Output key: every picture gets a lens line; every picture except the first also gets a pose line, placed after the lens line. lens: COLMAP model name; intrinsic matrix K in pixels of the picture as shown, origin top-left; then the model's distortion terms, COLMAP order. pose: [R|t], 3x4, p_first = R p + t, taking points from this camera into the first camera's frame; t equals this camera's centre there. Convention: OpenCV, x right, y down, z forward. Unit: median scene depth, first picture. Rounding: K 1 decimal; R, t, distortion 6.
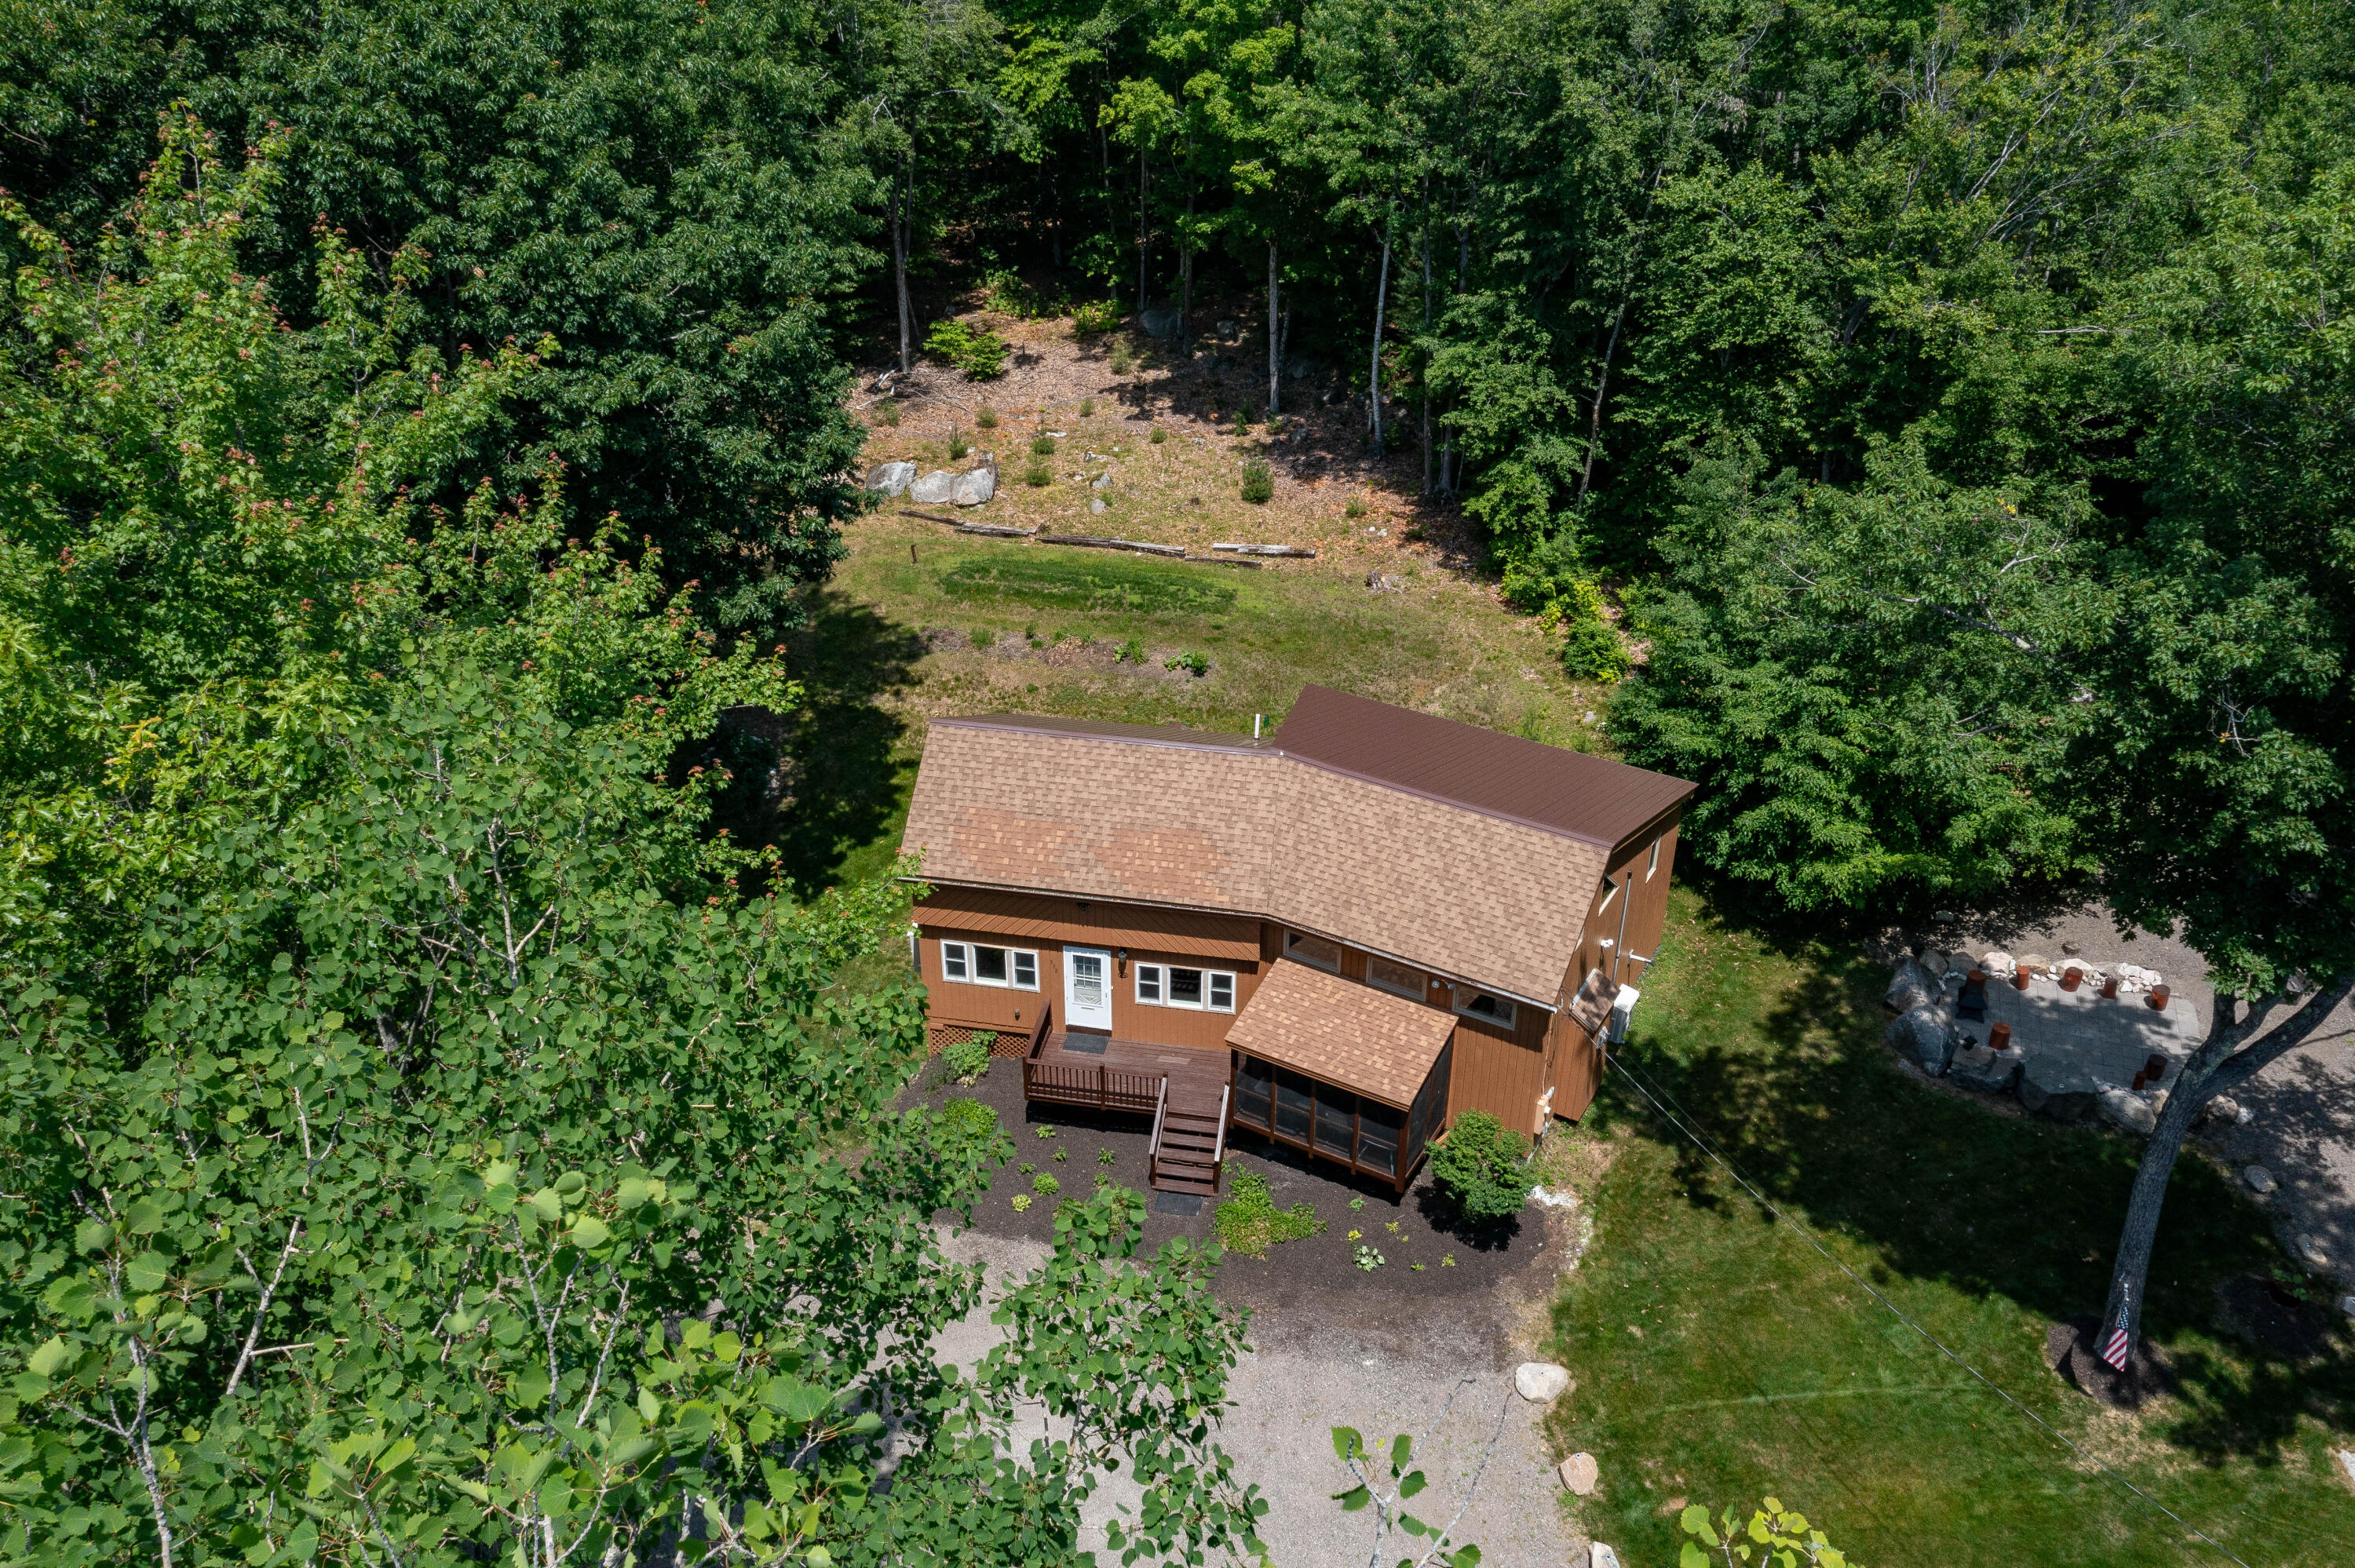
lens RADIAL K [[1871.5, 0, 1172.9], [0, 1871.5, 782.9], [0, 0, 1]] dist [-0.003596, 0.012265]
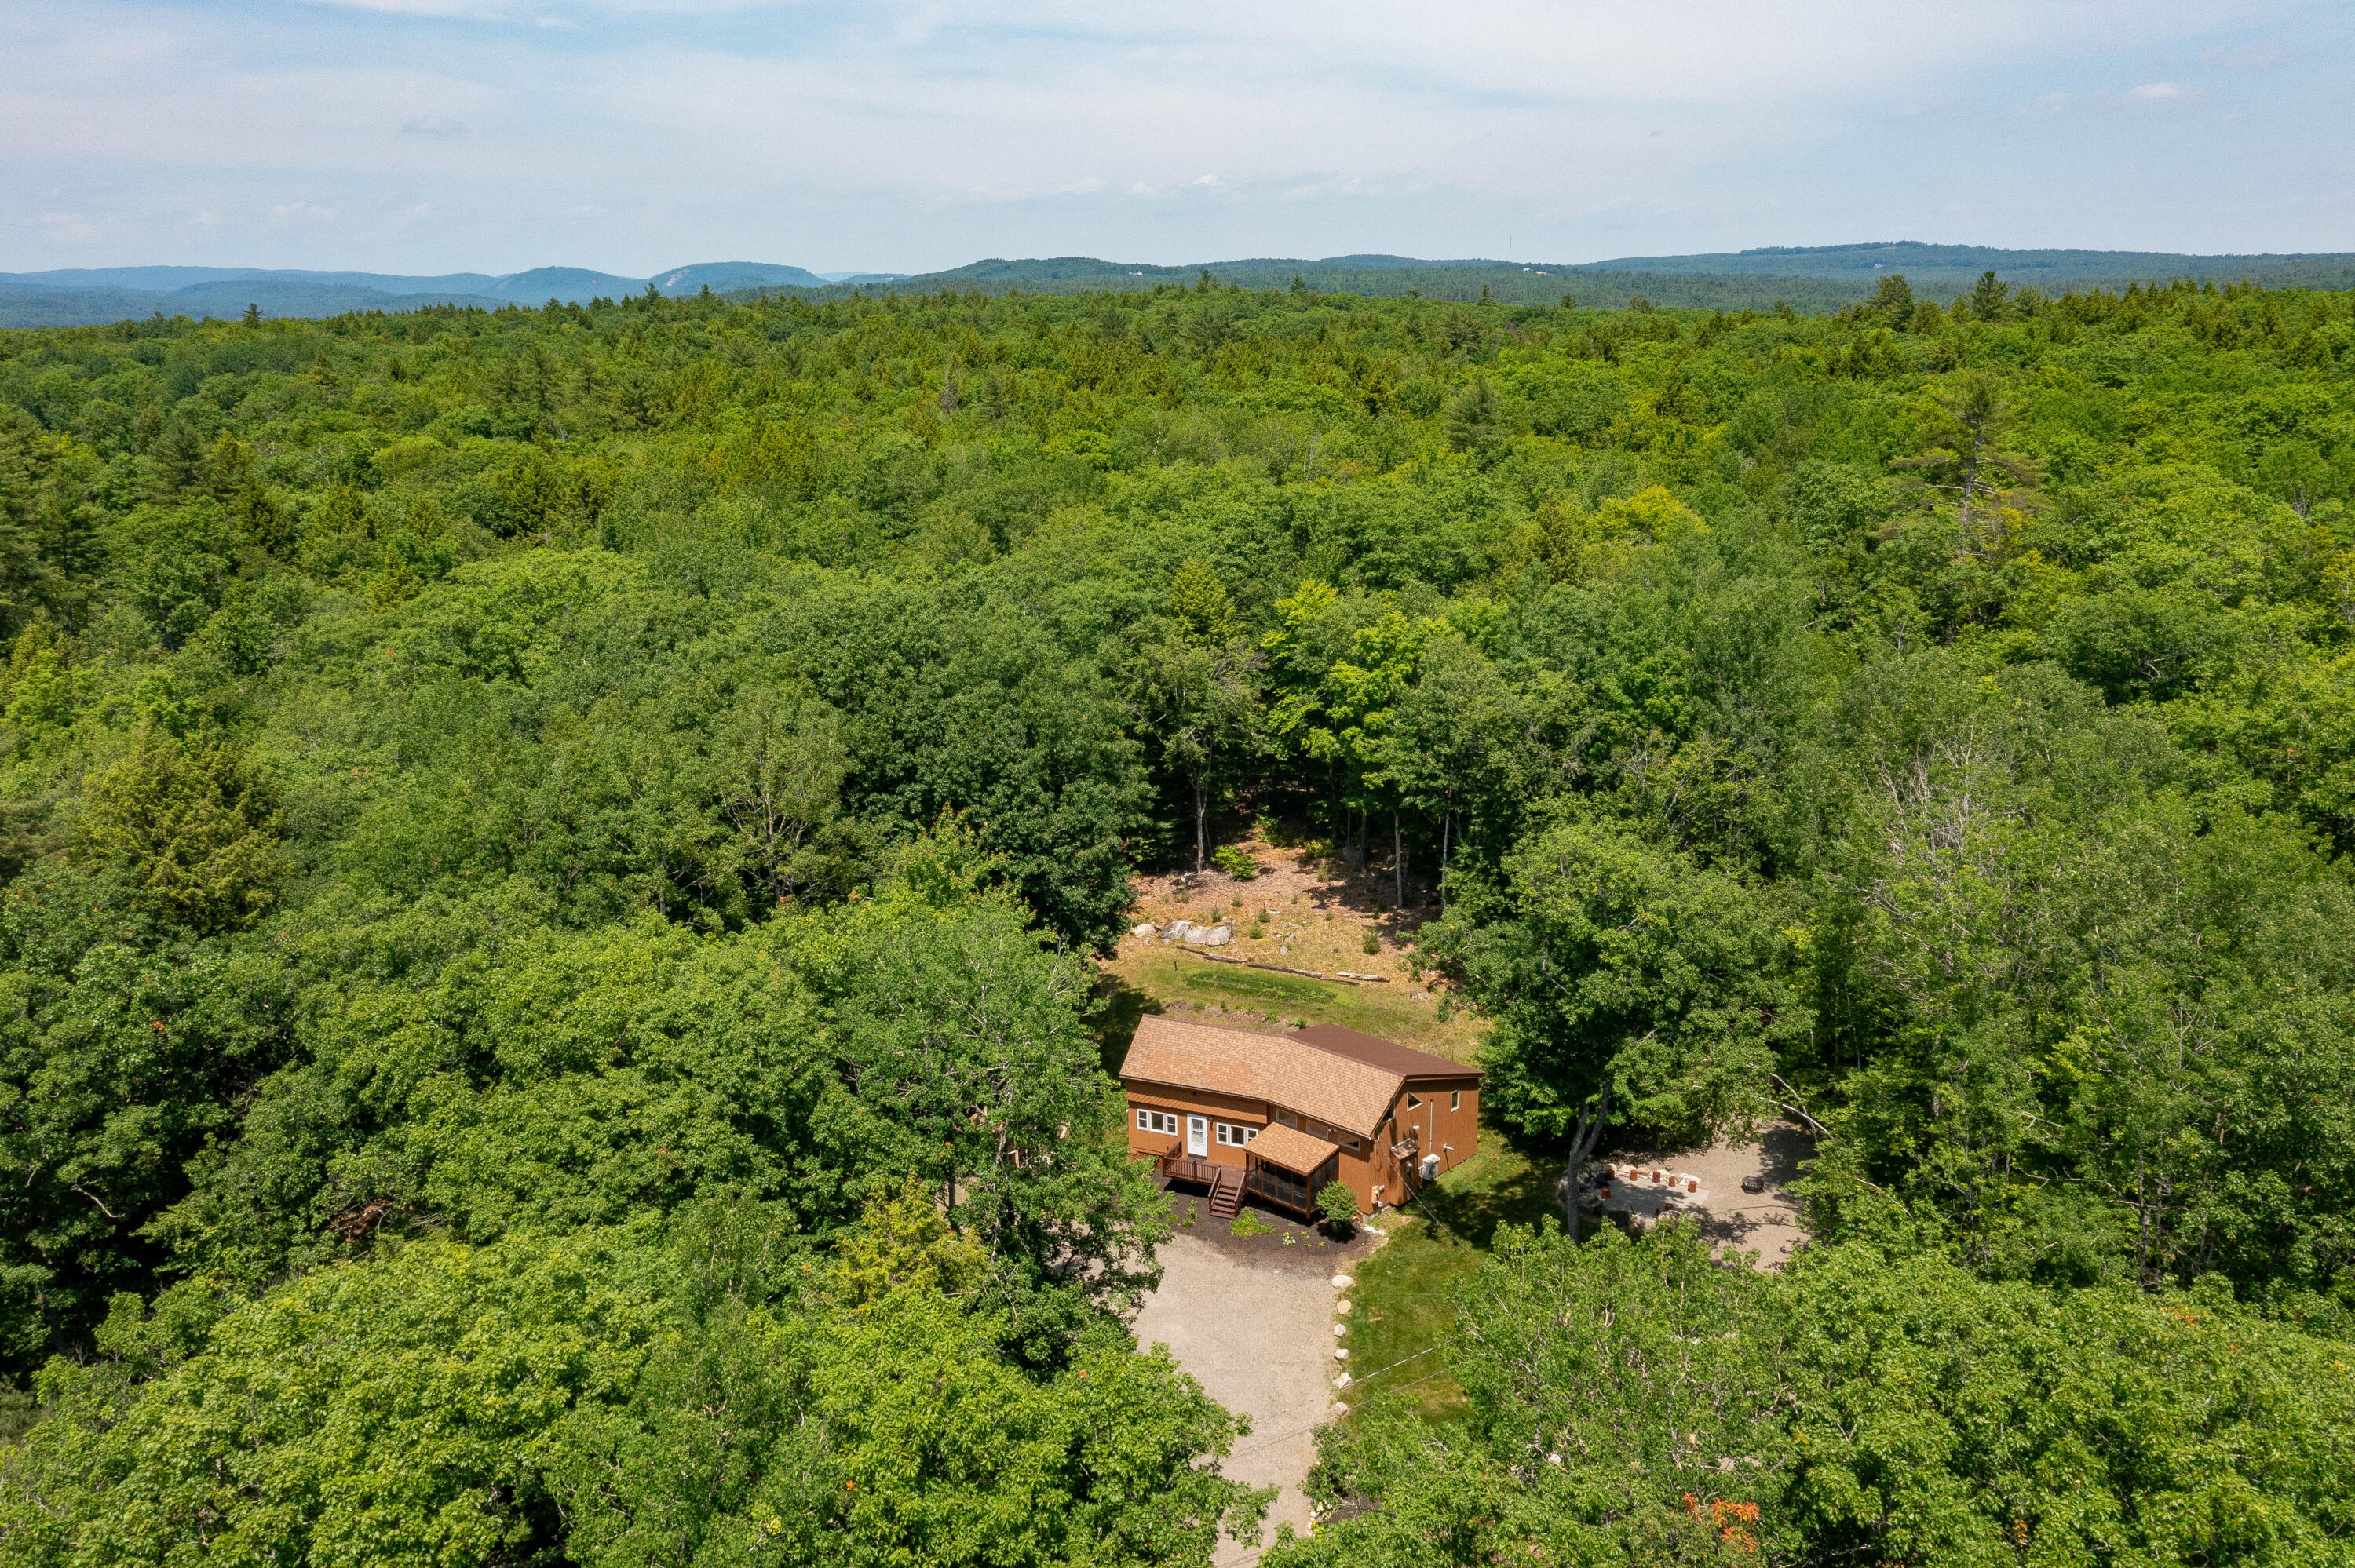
lens RADIAL K [[1918.4, 0, 1177.5], [0, 1918.4, 784.0], [0, 0, 1]] dist [-0.000456, 0.005841]
pose [[0.974215, 0.042746, -0.221536, 0.433458], [-0.100611, 0.961165, -0.256981, 0.303083], [0.201948, 0.272644, 0.940682, -1.330269]]
